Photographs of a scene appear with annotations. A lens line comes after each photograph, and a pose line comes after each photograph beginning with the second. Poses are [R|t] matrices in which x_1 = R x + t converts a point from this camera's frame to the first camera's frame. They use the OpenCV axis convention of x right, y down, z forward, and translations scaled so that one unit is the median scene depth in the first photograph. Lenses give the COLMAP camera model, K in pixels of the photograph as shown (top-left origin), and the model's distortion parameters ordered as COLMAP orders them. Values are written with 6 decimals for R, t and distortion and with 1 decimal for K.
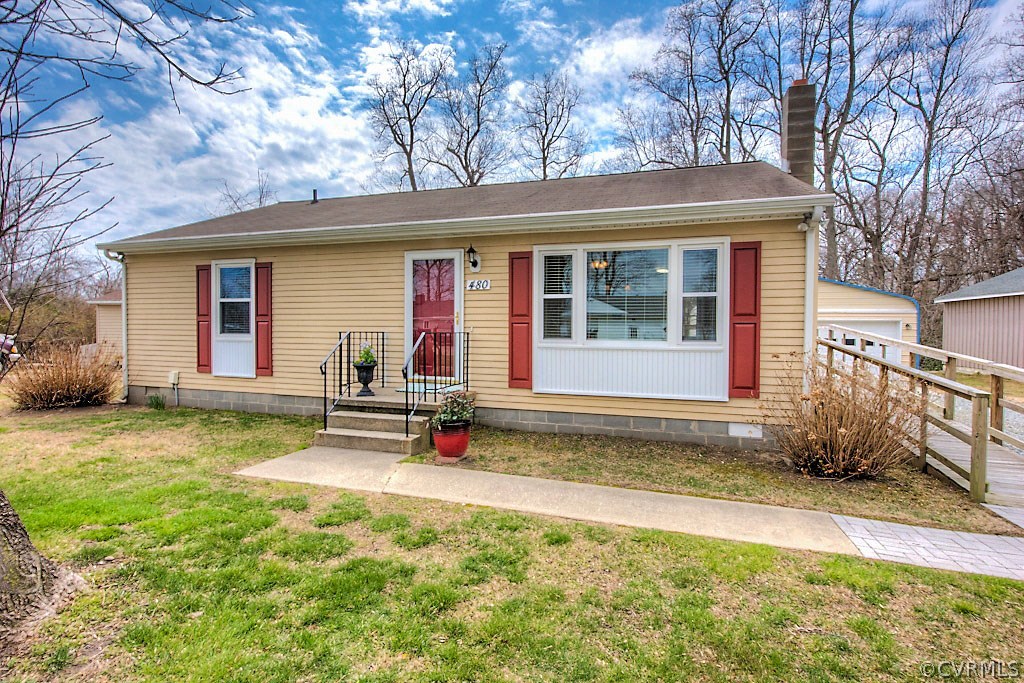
lens RADIAL K [[494.6, 0, 512.0], [0, 494.6, 341.5], [0, 0, 1]] dist [-0.001052, -0.000060]
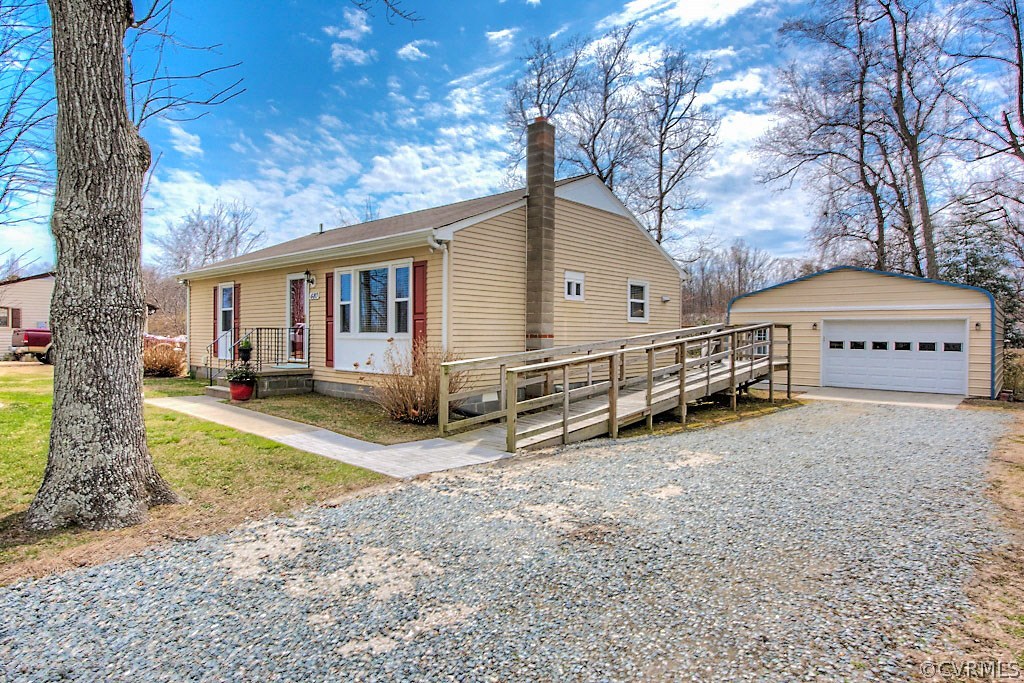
lens RADIAL K [[578.3, 0, 512.0], [0, 578.3, 341.5], [0, 0, 1]] dist [0.001411, 0.000352]
pose [[0.911634, 0.004882, -0.410975, 1.197235], [-0.012336, 0.999804, -0.015487, 0.040367], [0.410819, 0.019188, 0.911515, -0.323208]]
